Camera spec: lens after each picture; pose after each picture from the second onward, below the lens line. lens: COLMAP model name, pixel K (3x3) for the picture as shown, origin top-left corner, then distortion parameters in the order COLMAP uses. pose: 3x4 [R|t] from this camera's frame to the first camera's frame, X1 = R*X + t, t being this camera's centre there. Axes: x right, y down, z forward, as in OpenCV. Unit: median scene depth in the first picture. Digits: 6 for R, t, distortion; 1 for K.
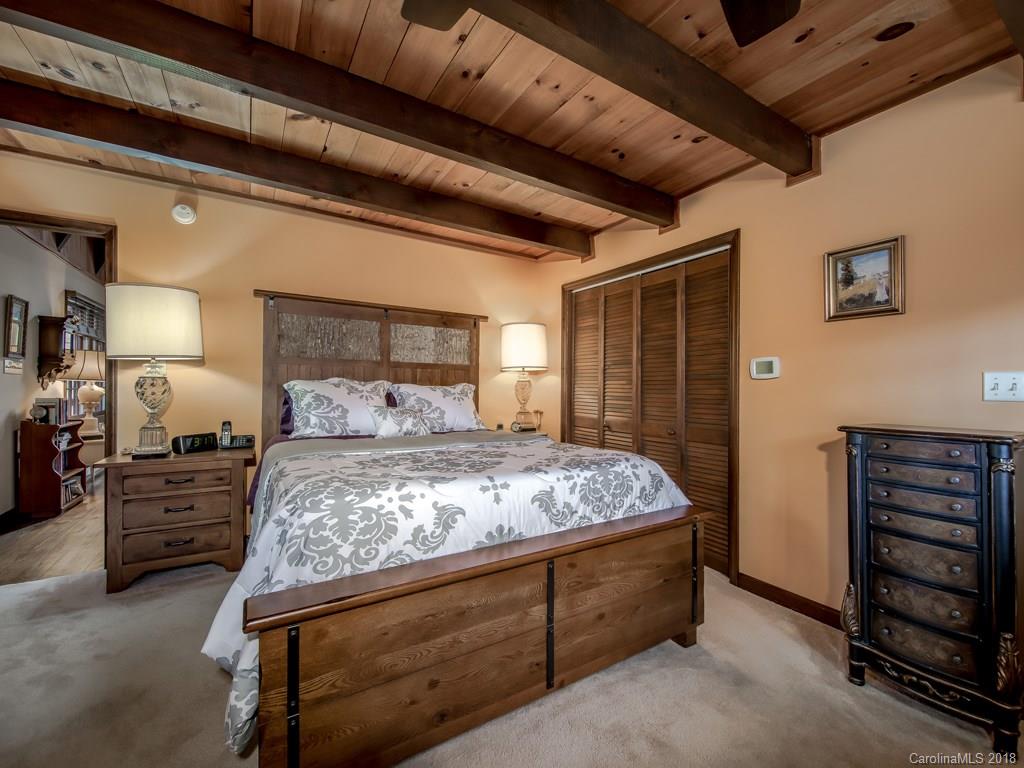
lens RADIAL K [[421.1, 0, 512.0], [0, 421.1, 384.0], [0, 0, 1]] dist [0.000434, -0.000332]
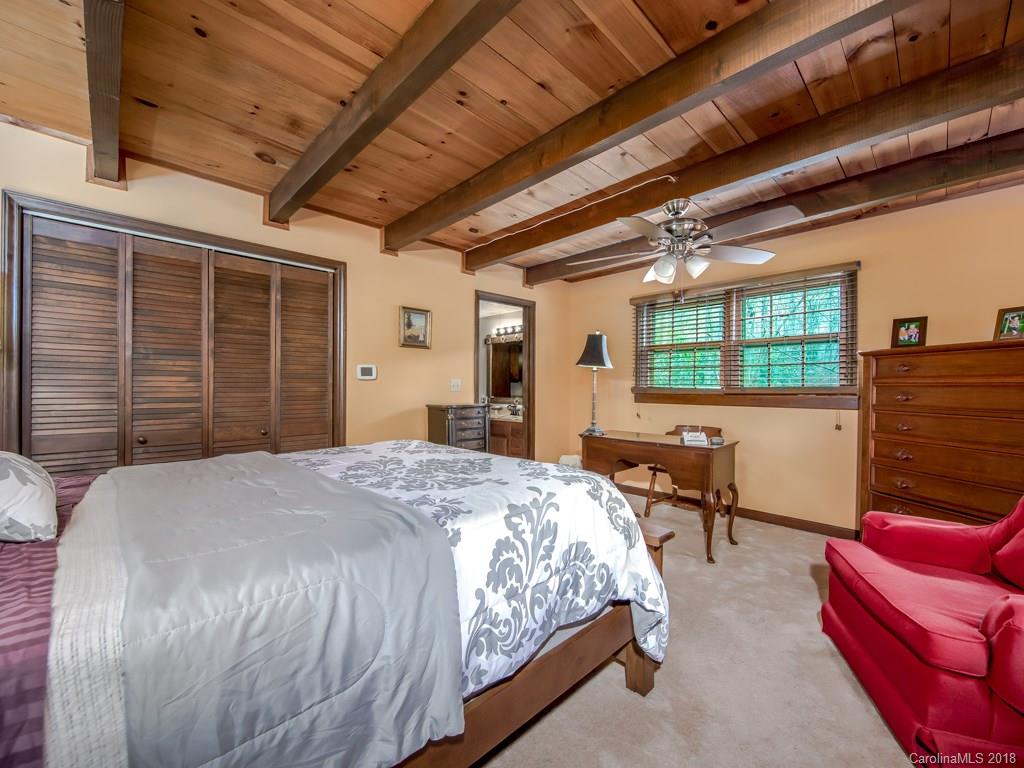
lens RADIAL K [[421.1, 0, 512.0], [0, 421.1, 384.0], [0, 0, 1]] dist [0.000434, -0.000332]
pose [[-0.217930, 0.001458, 0.975963, -0.758360], [-0.012326, 0.999915, -0.004246, 0.001522], [-0.975887, -0.012955, -0.217893, 0.715544]]
